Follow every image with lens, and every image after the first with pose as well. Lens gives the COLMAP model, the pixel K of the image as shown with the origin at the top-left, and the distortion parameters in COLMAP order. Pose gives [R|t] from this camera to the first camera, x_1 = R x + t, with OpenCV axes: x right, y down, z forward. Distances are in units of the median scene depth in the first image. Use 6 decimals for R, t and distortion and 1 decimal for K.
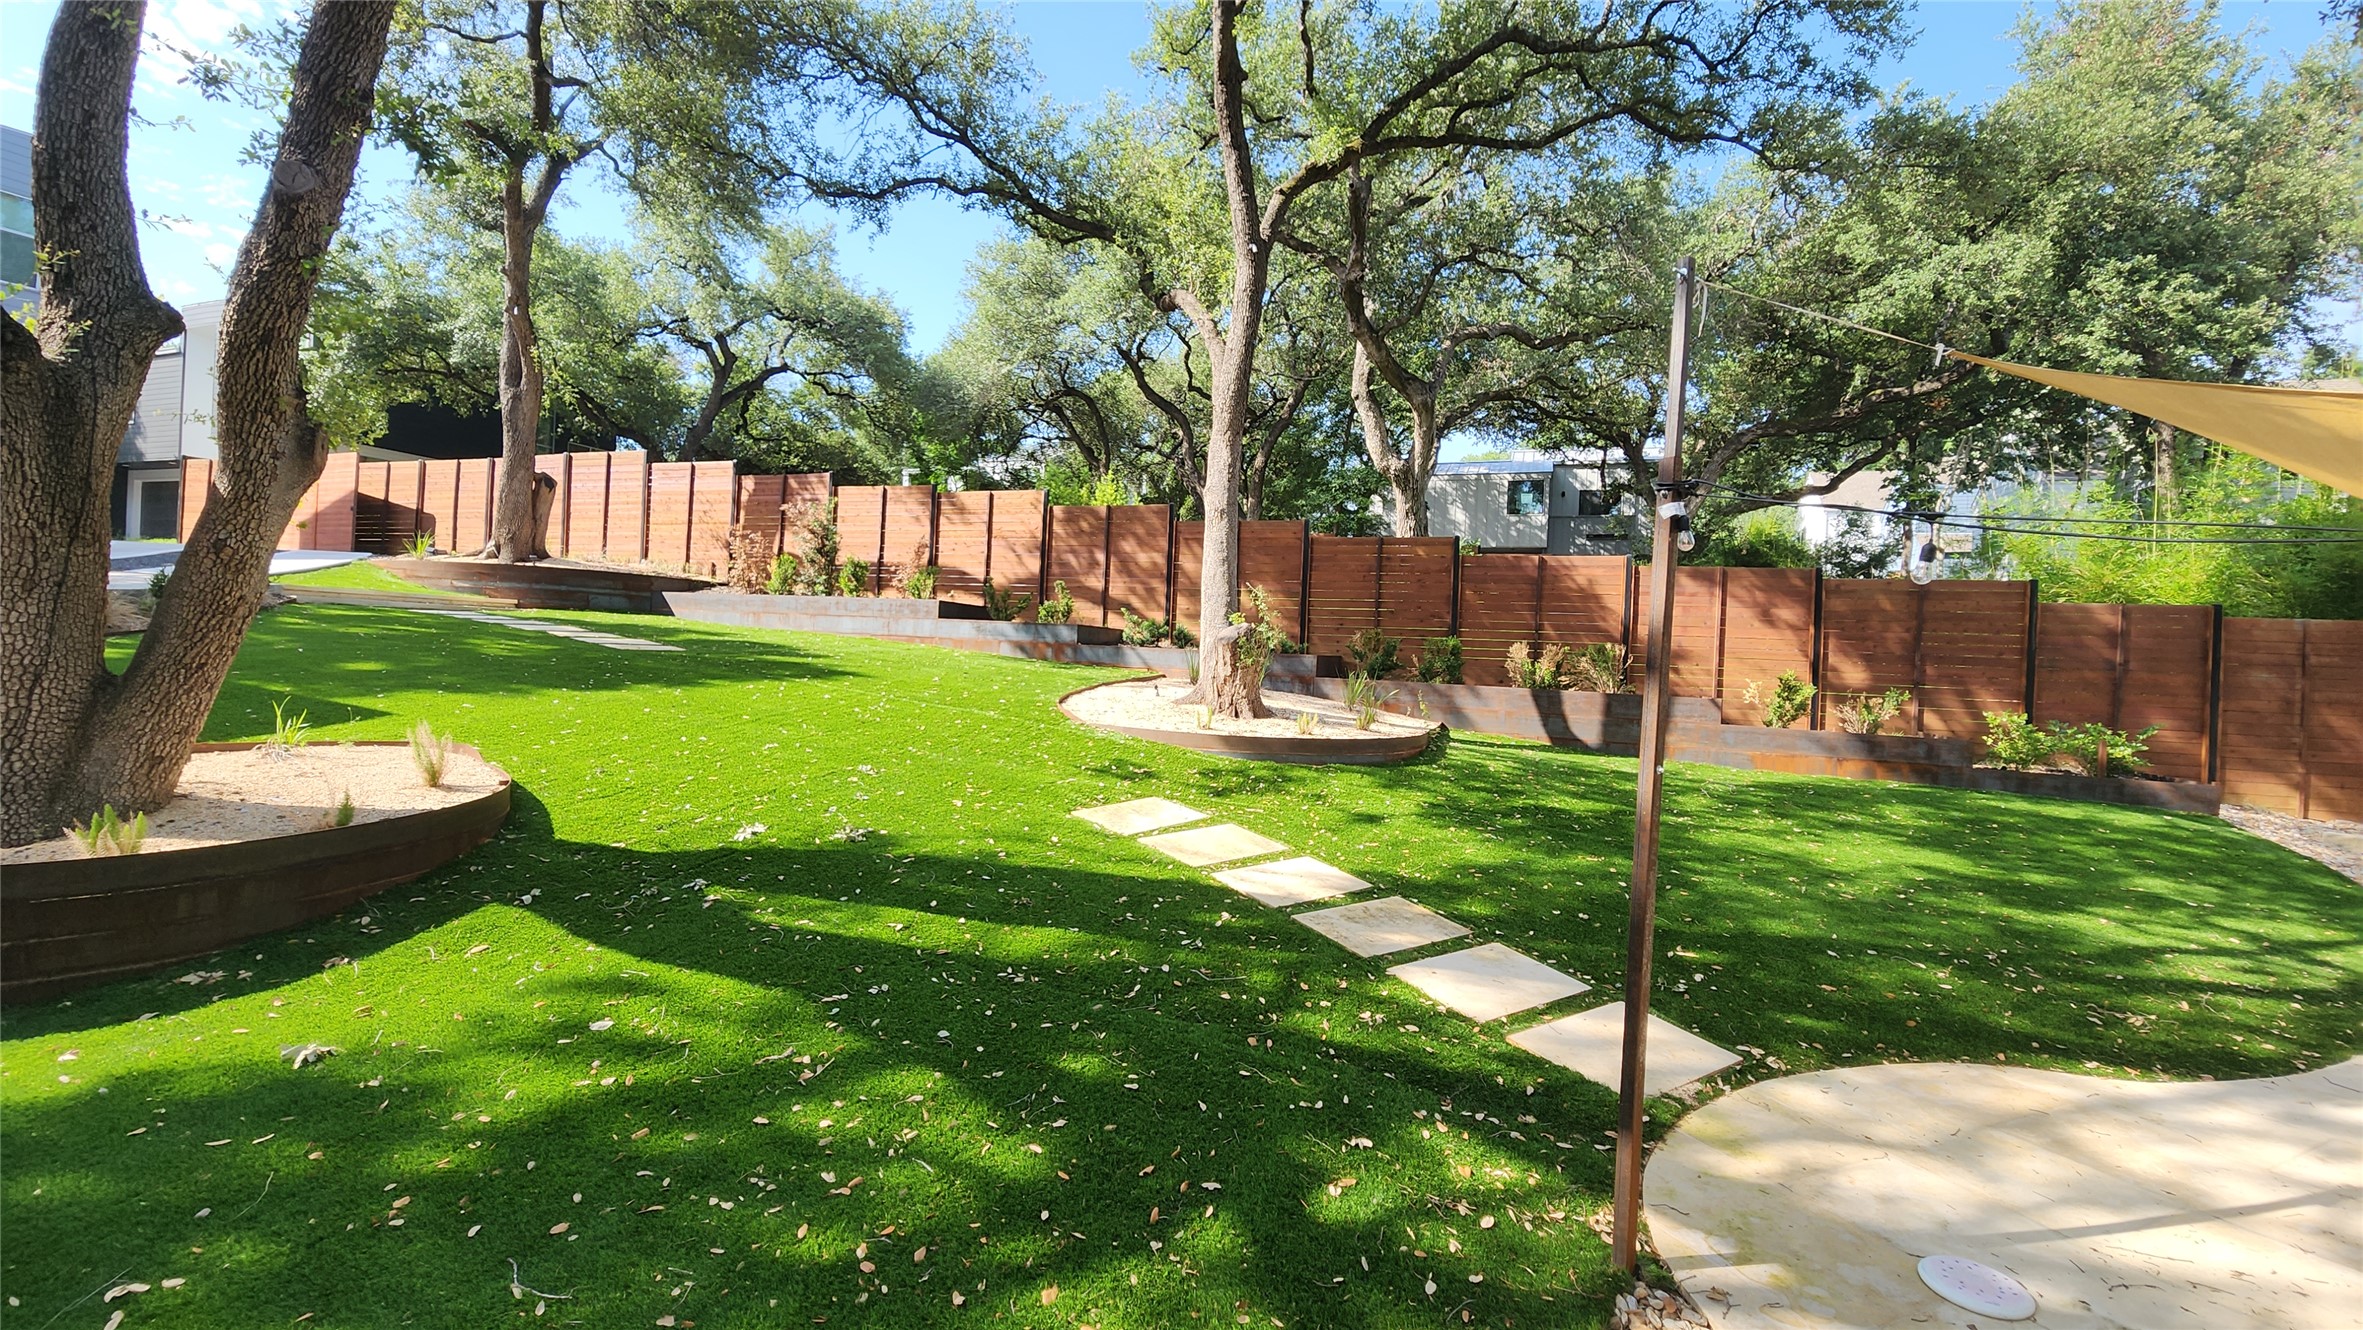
lens RADIAL K [[959.2, 0, 1182.5], [0, 959.2, 657.0], [0, 0, 1]] dist [0.015832, -0.013379]
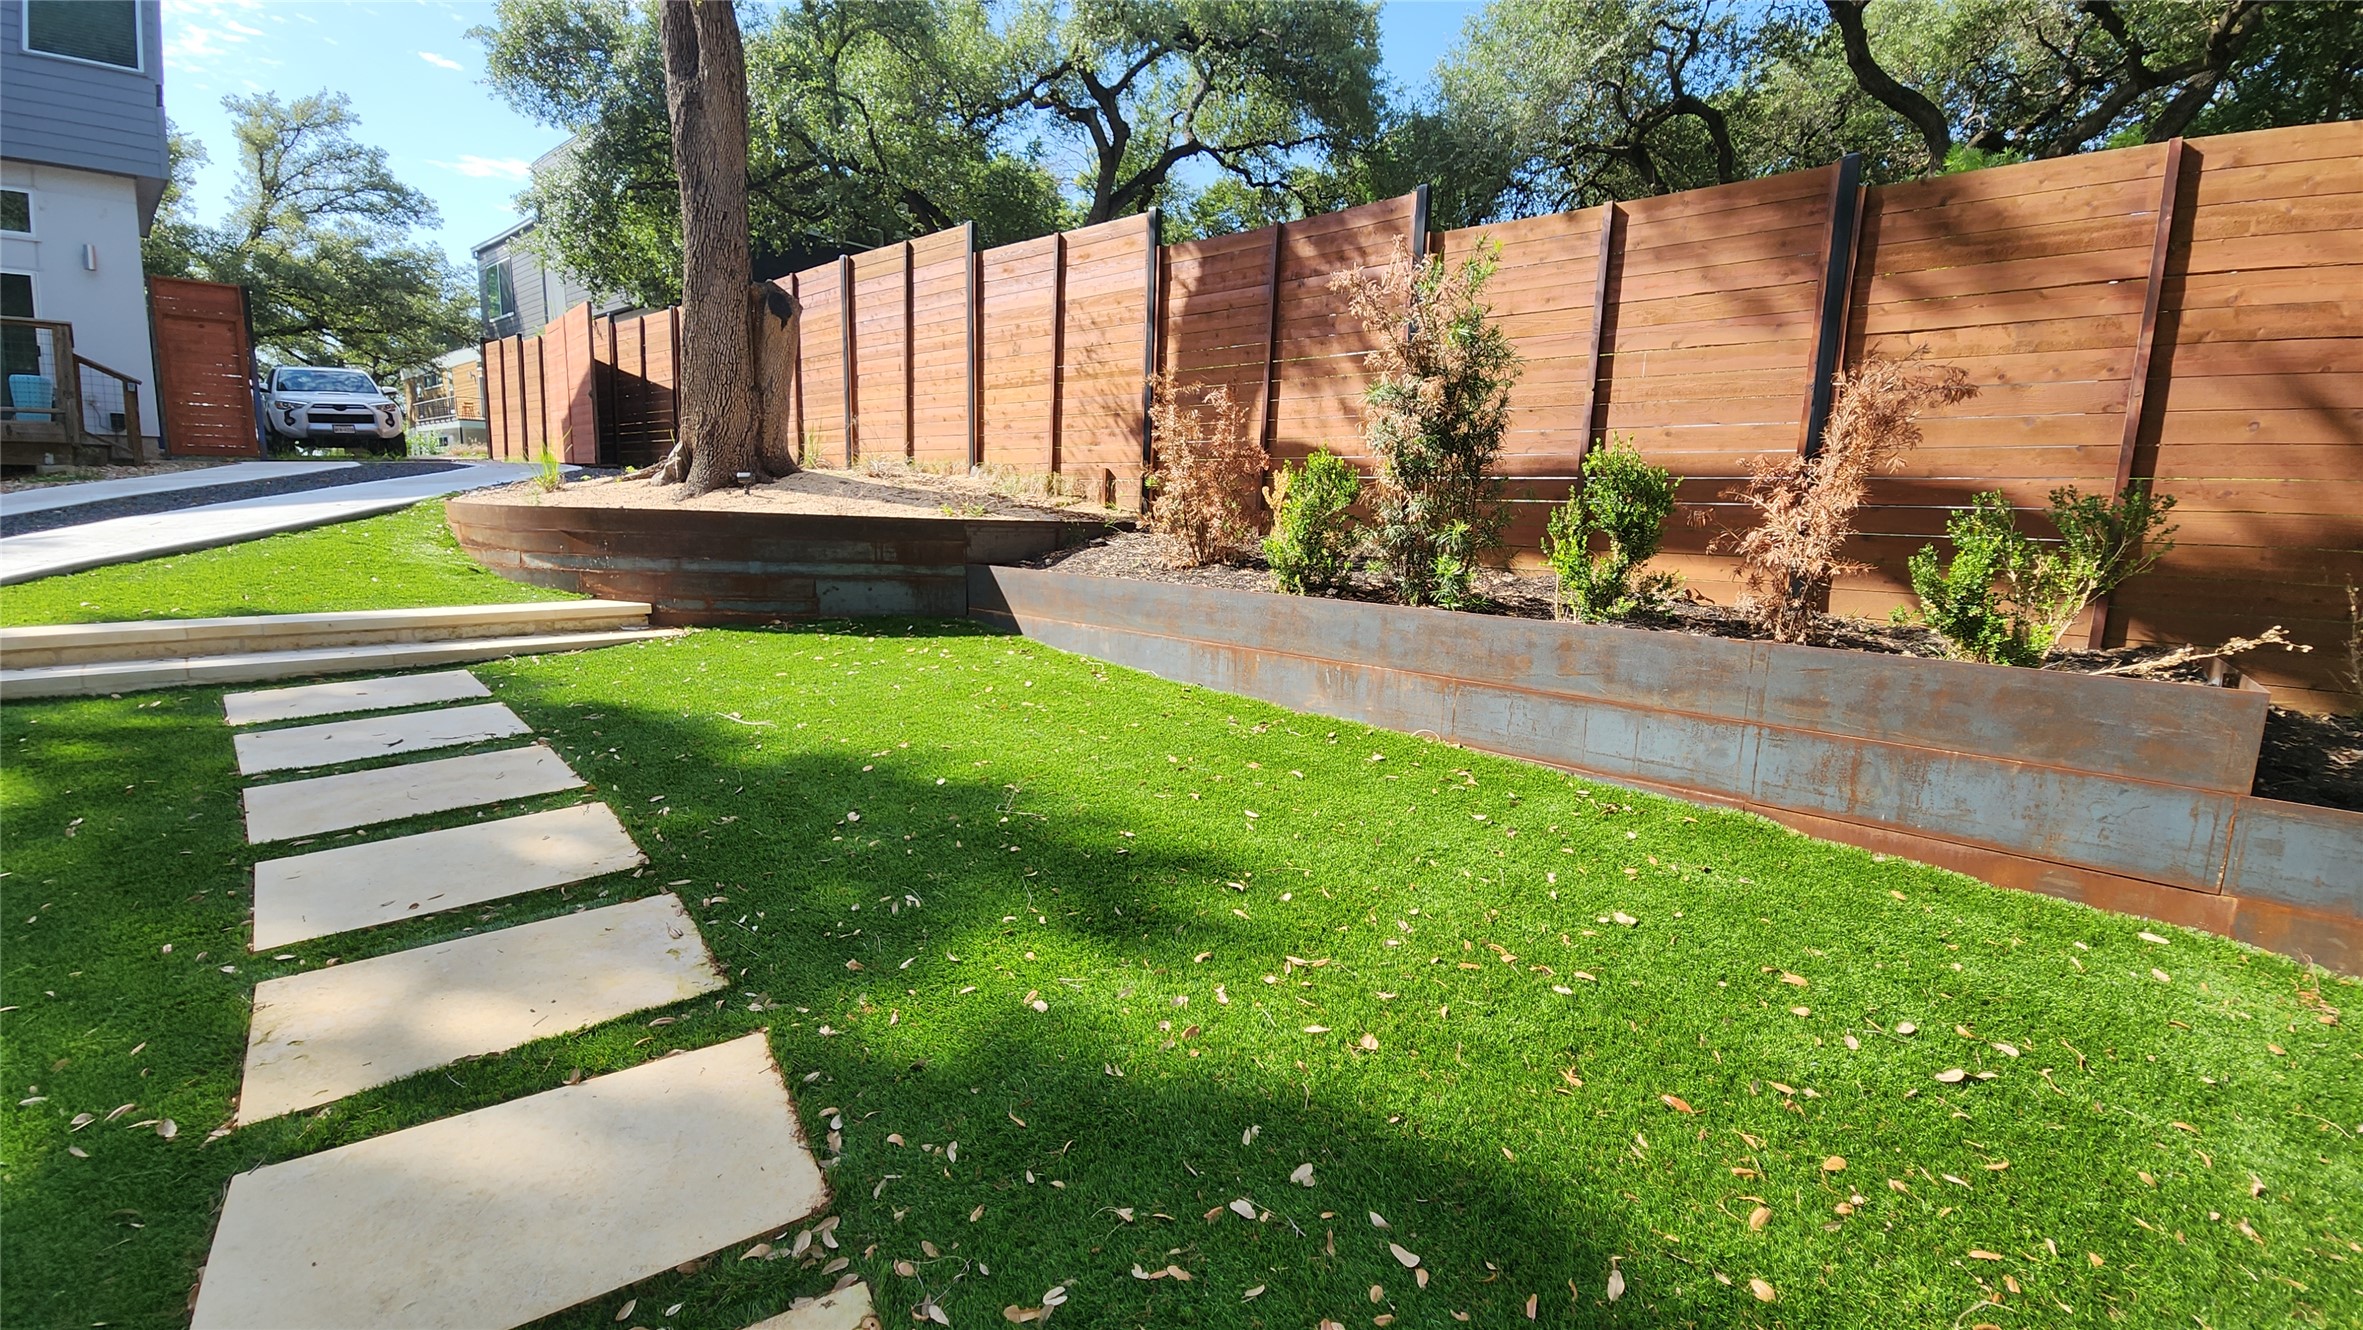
lens RADIAL K [[959.2, 0, 1182.5], [0, 959.2, 657.0], [0, 0, 1]] dist [0.015832, -0.013379]
pose [[0.931792, 0.039714, -0.360813, -0.328400], [0.010265, 0.990716, 0.135556, -0.080675], [0.362847, -0.130014, 0.922734, 0.664902]]
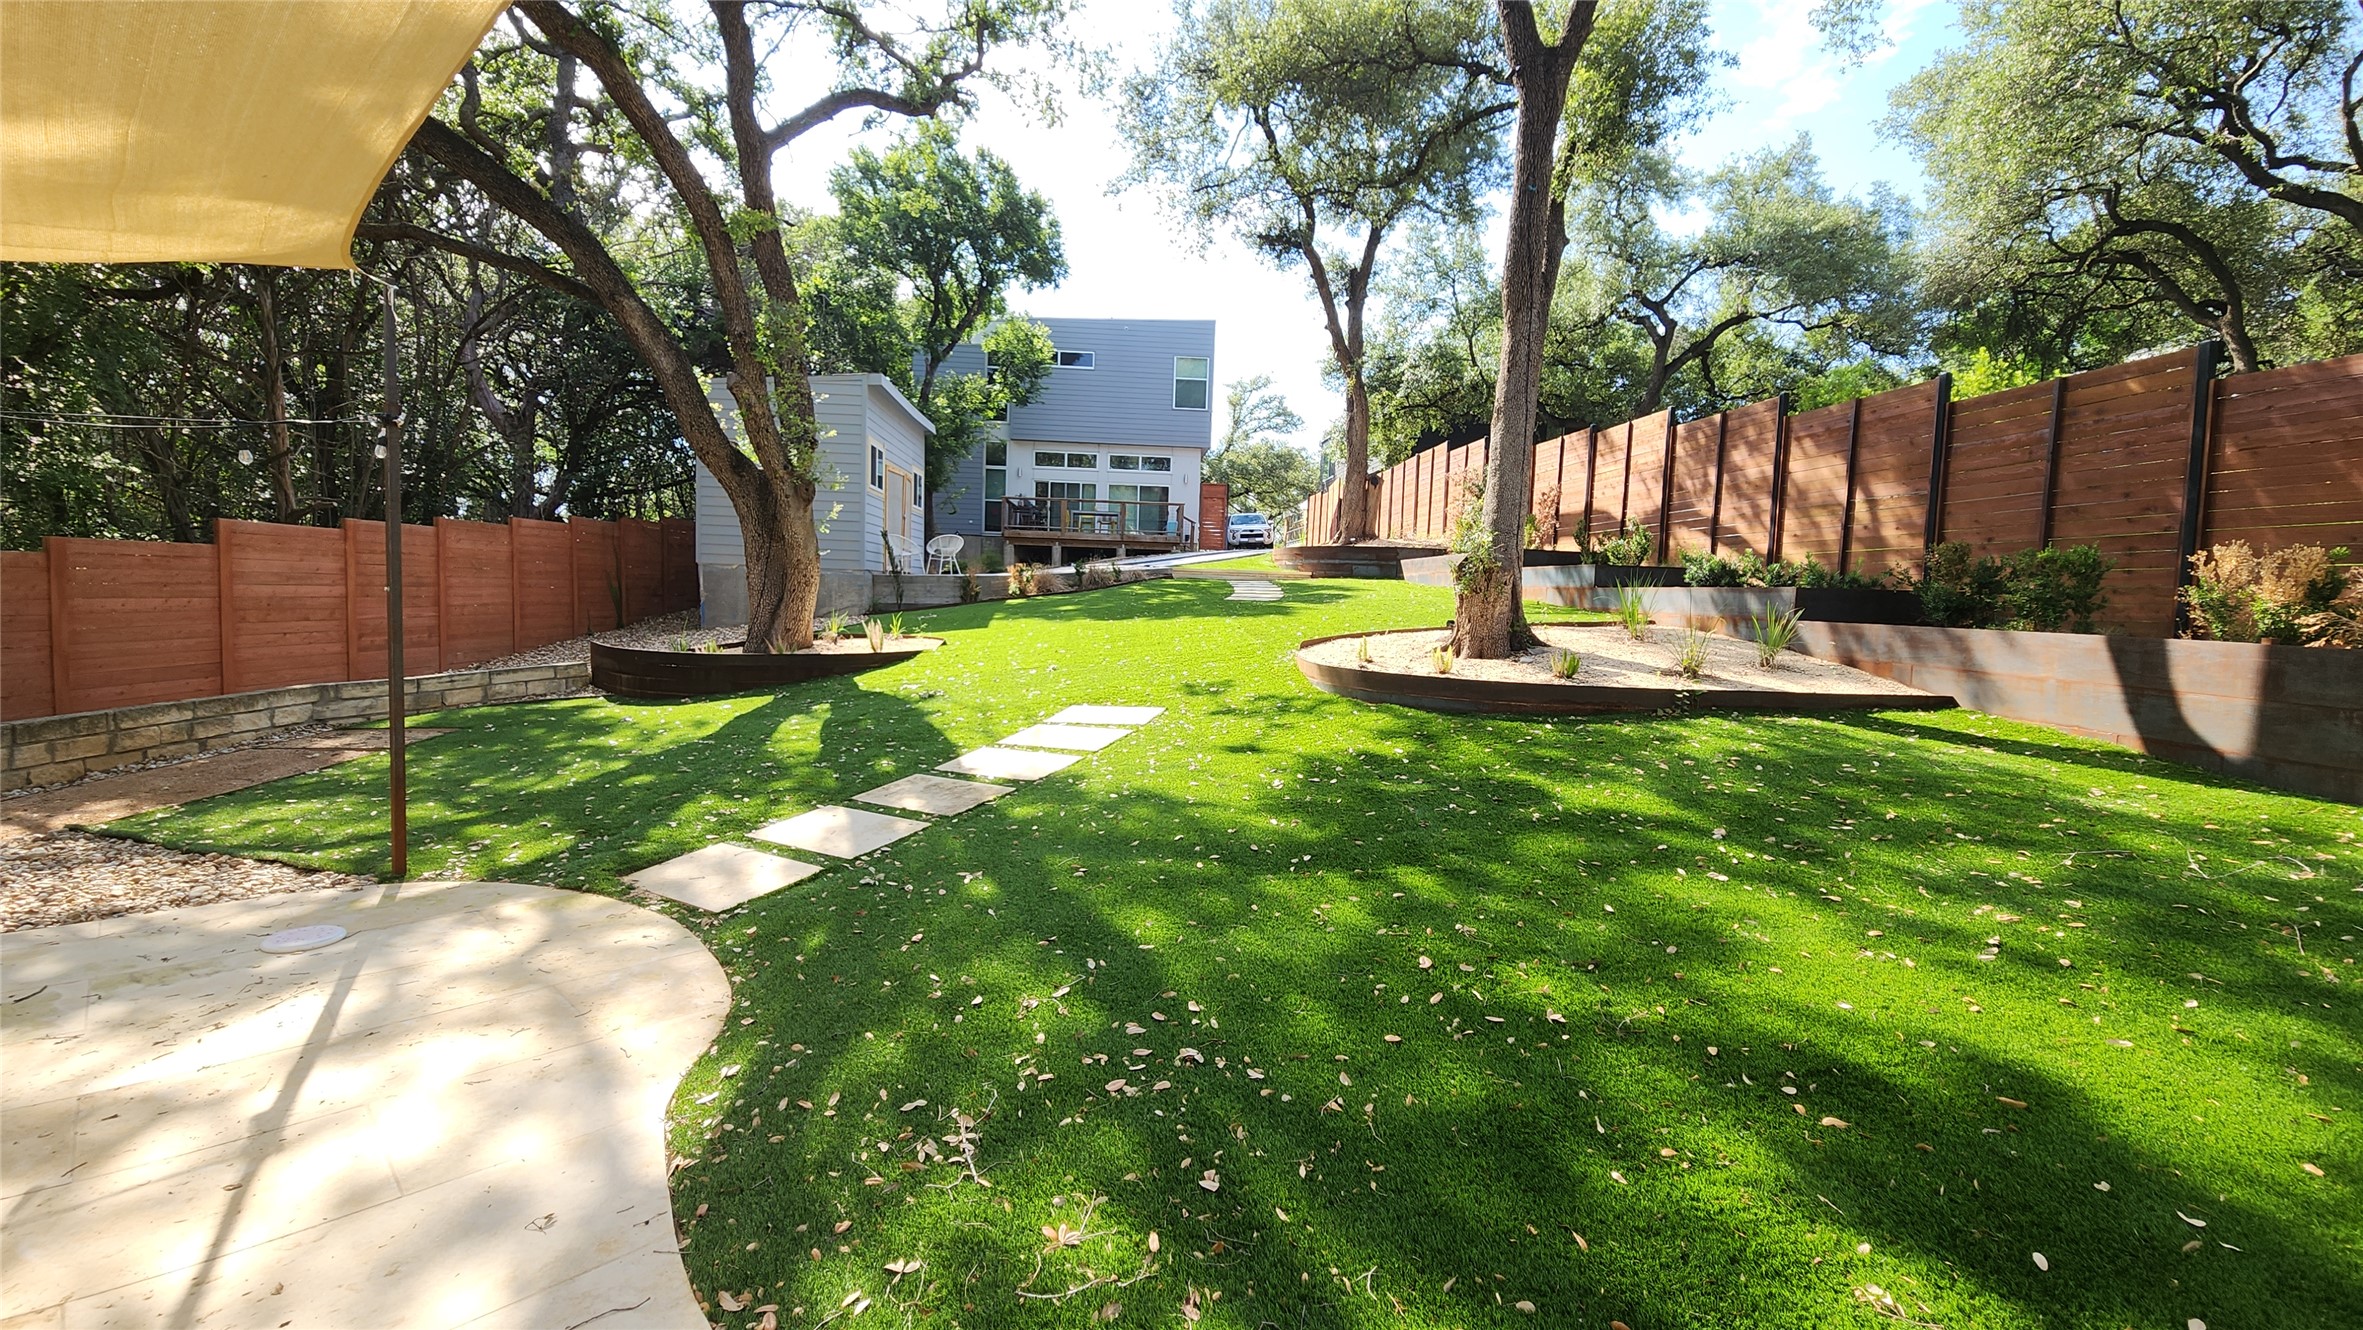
lens RADIAL K [[959.2, 0, 1182.5], [0, 959.2, 657.0], [0, 0, 1]] dist [0.015832, -0.013379]
pose [[0.410519, 0.029424, -0.911377, 0.431543], [-0.018252, 0.999544, 0.024050, 0.028171], [0.911669, 0.006761, 0.410869, 0.260002]]
